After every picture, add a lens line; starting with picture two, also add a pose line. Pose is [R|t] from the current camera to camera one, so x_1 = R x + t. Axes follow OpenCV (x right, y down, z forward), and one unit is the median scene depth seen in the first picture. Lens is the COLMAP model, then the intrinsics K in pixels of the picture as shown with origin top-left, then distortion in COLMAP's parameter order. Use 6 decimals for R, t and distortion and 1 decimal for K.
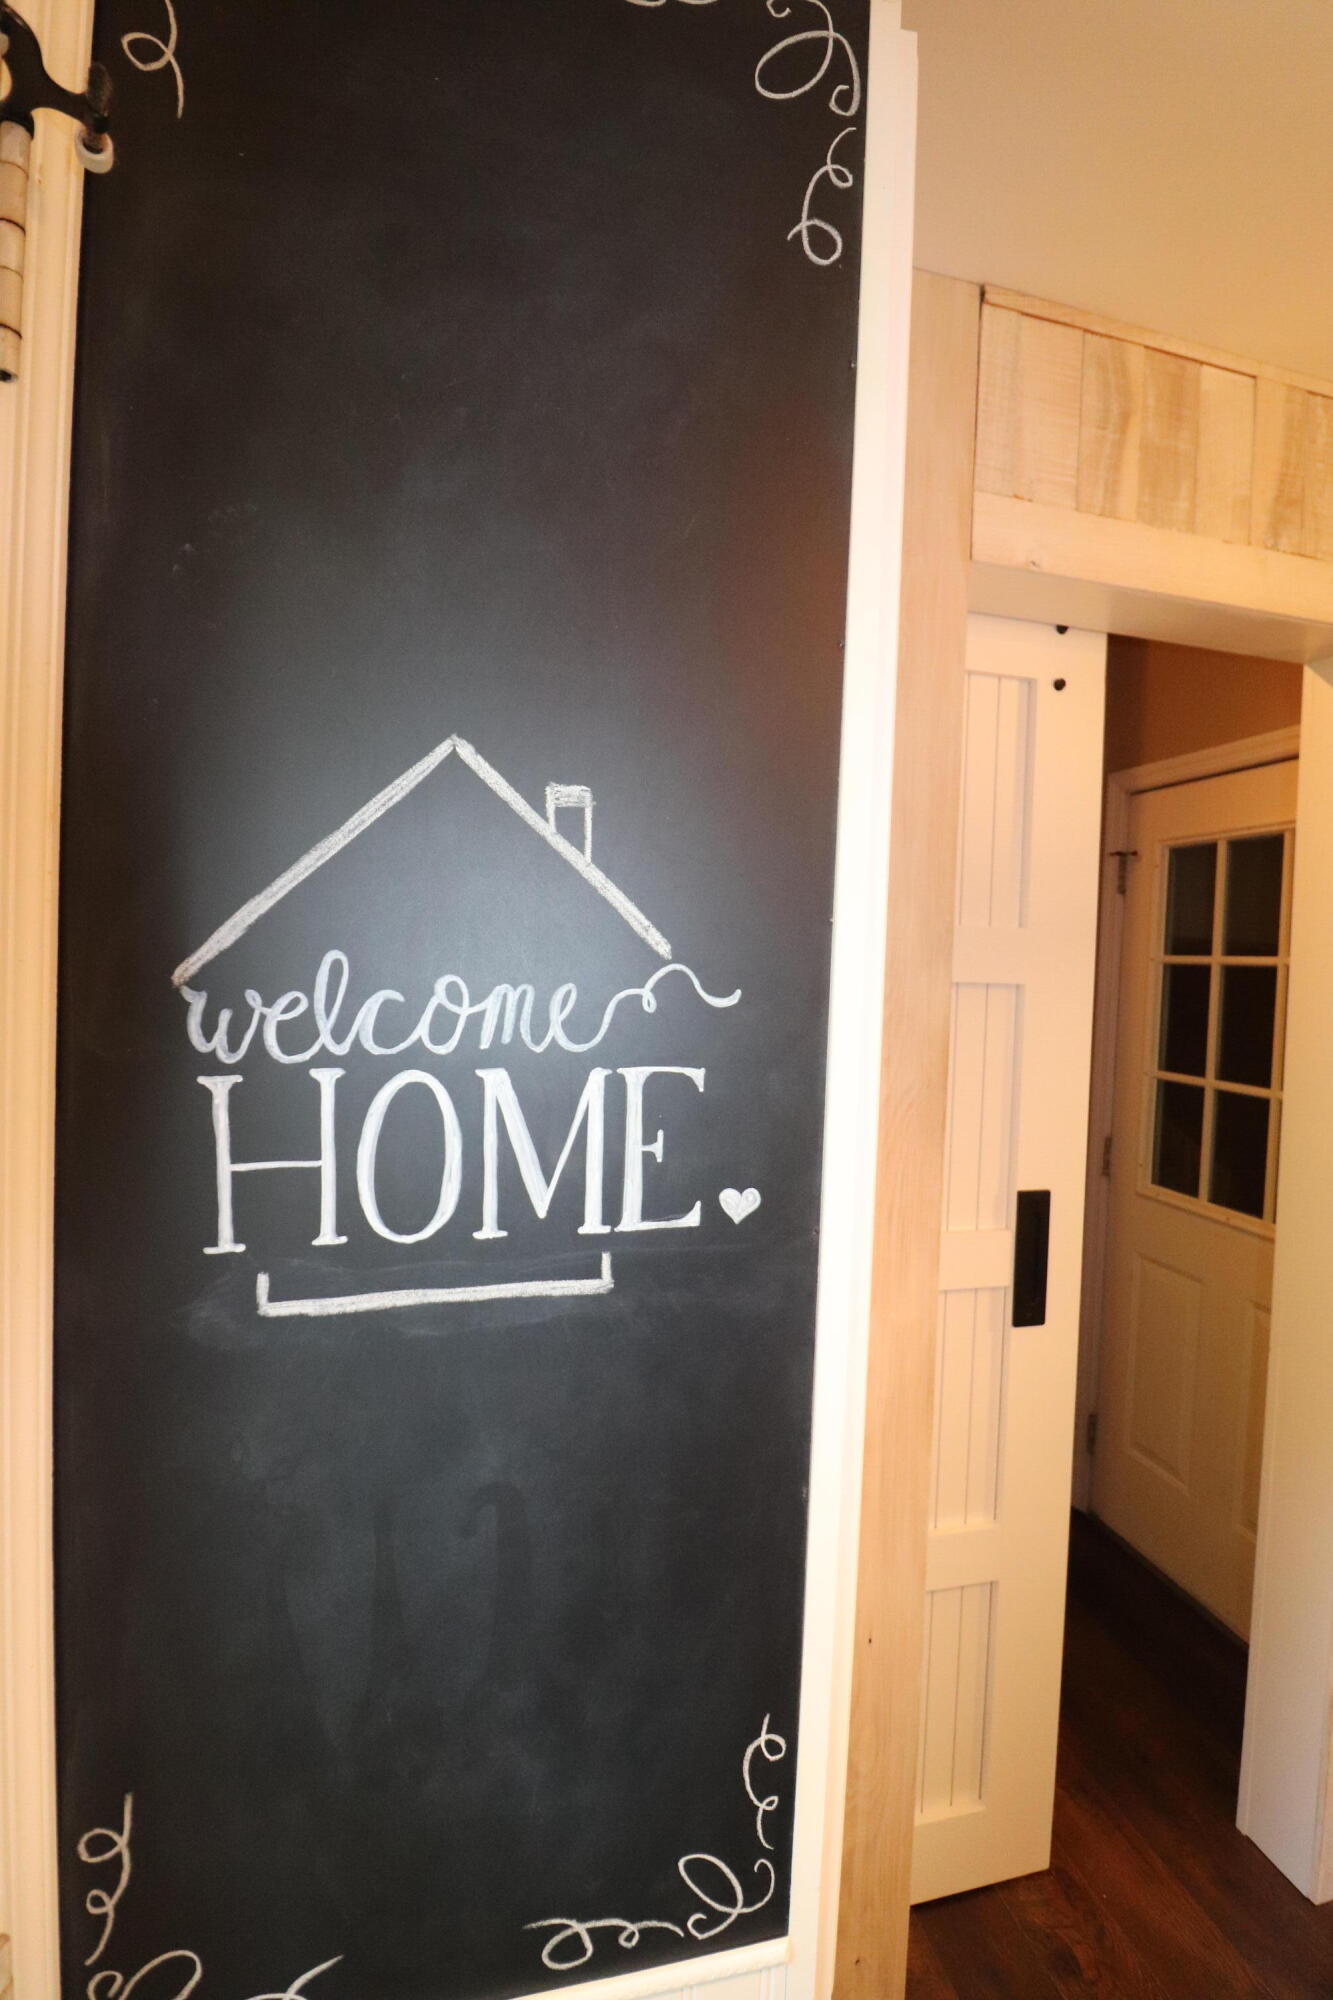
lens RADIAL K [[923.8, 0, 668.4], [0, 923.8, 986.5], [0, 0, 1]] dist [-0.006808, -0.010184]
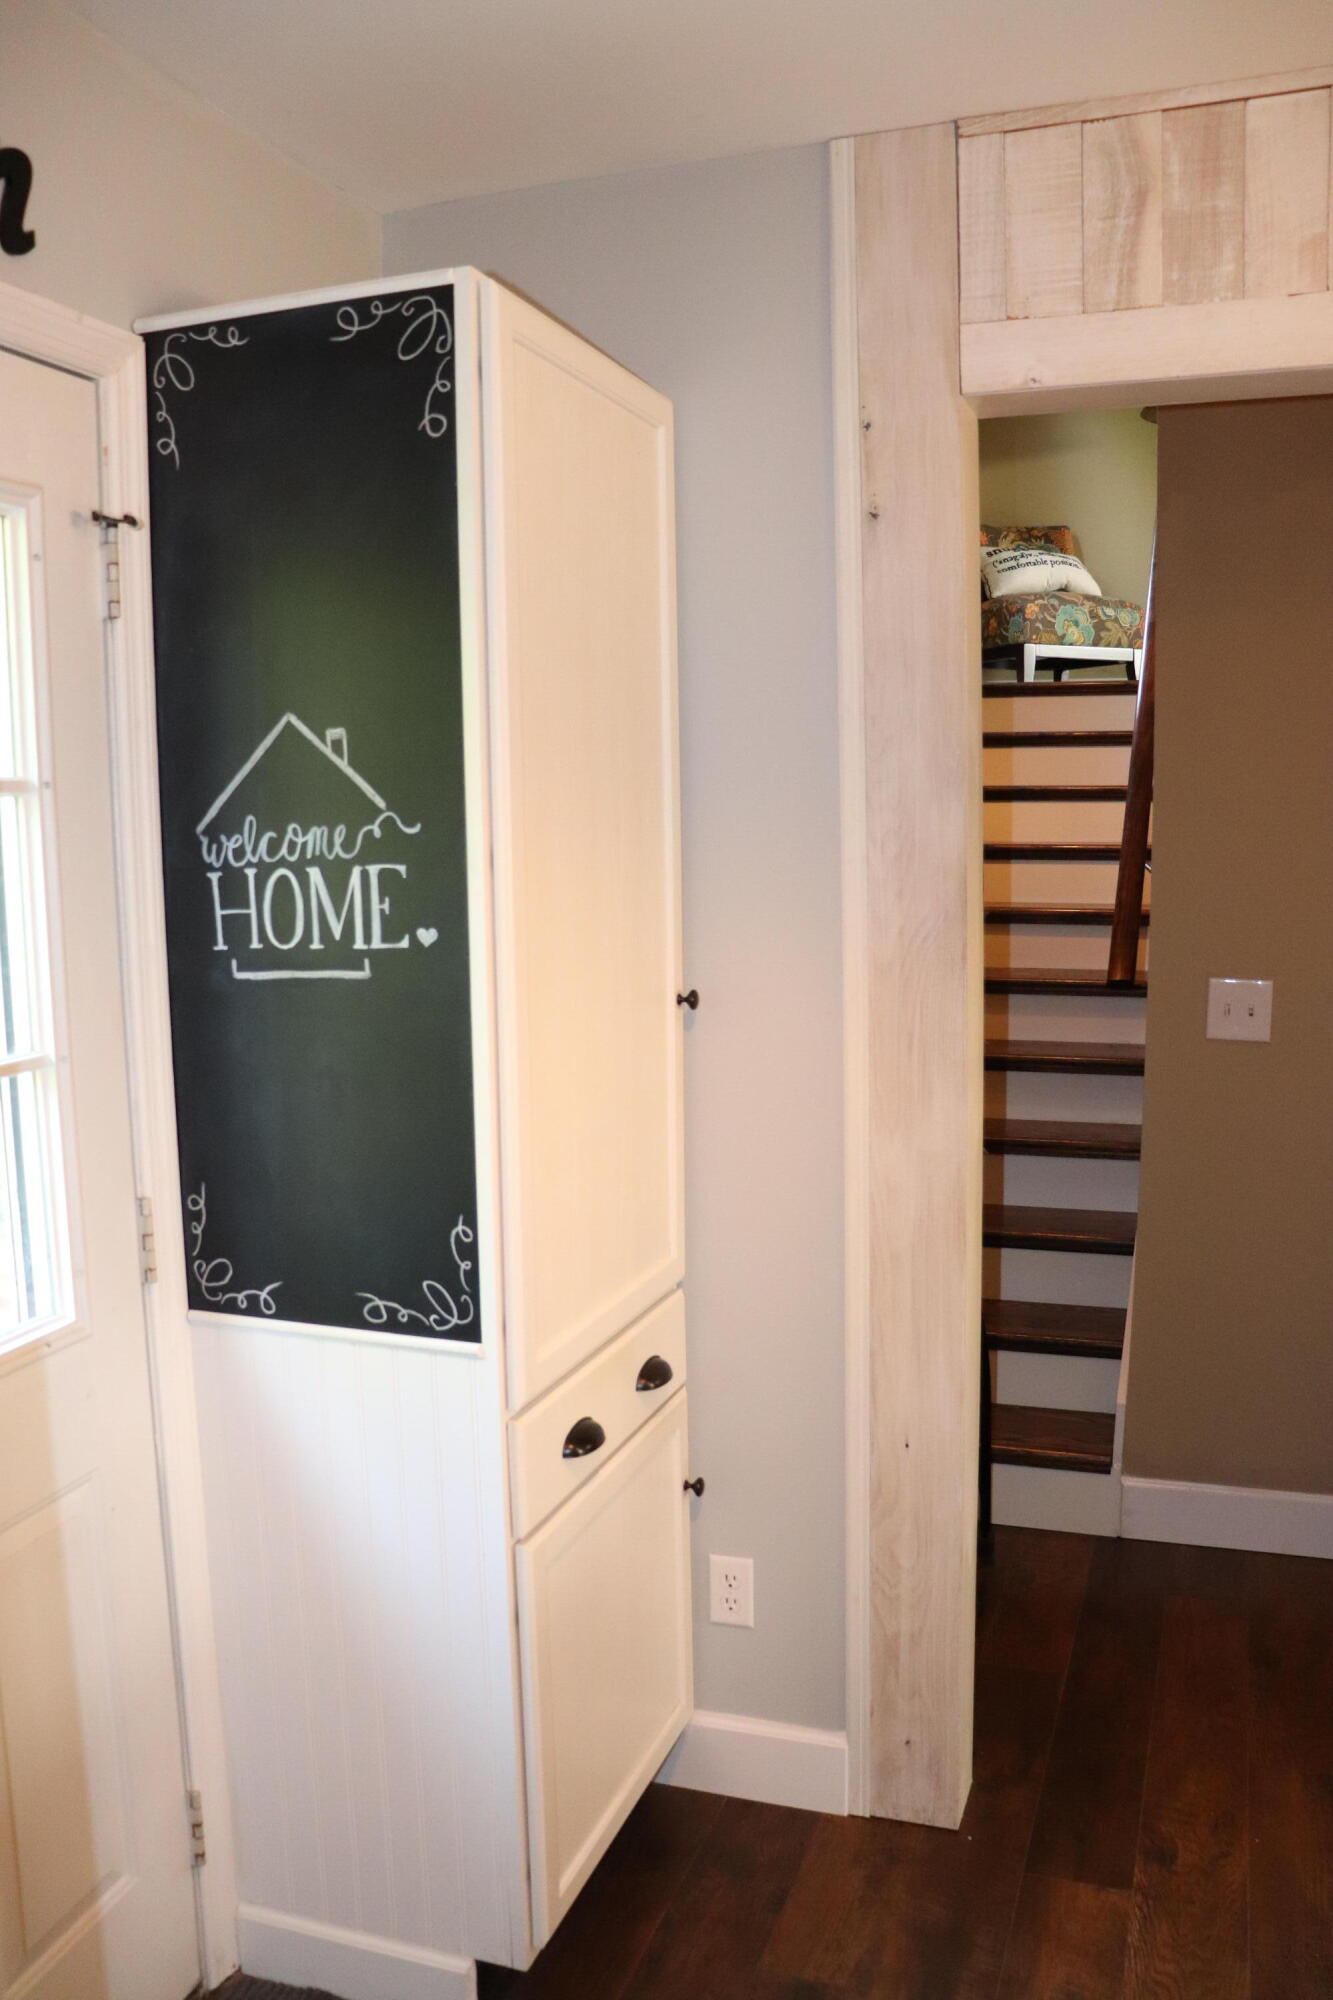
lens RADIAL K [[1647.0, 0, 666.6], [0, 1647.0, 1008.2], [0, 0, 1]] dist [-0.182130, 0.163270]
pose [[0.824092, 0.014553, -0.566269, 2.532897], [0.031675, 0.996922, 0.071717, 0.164578], [0.565570, -0.077038, 0.821094, -1.590168]]
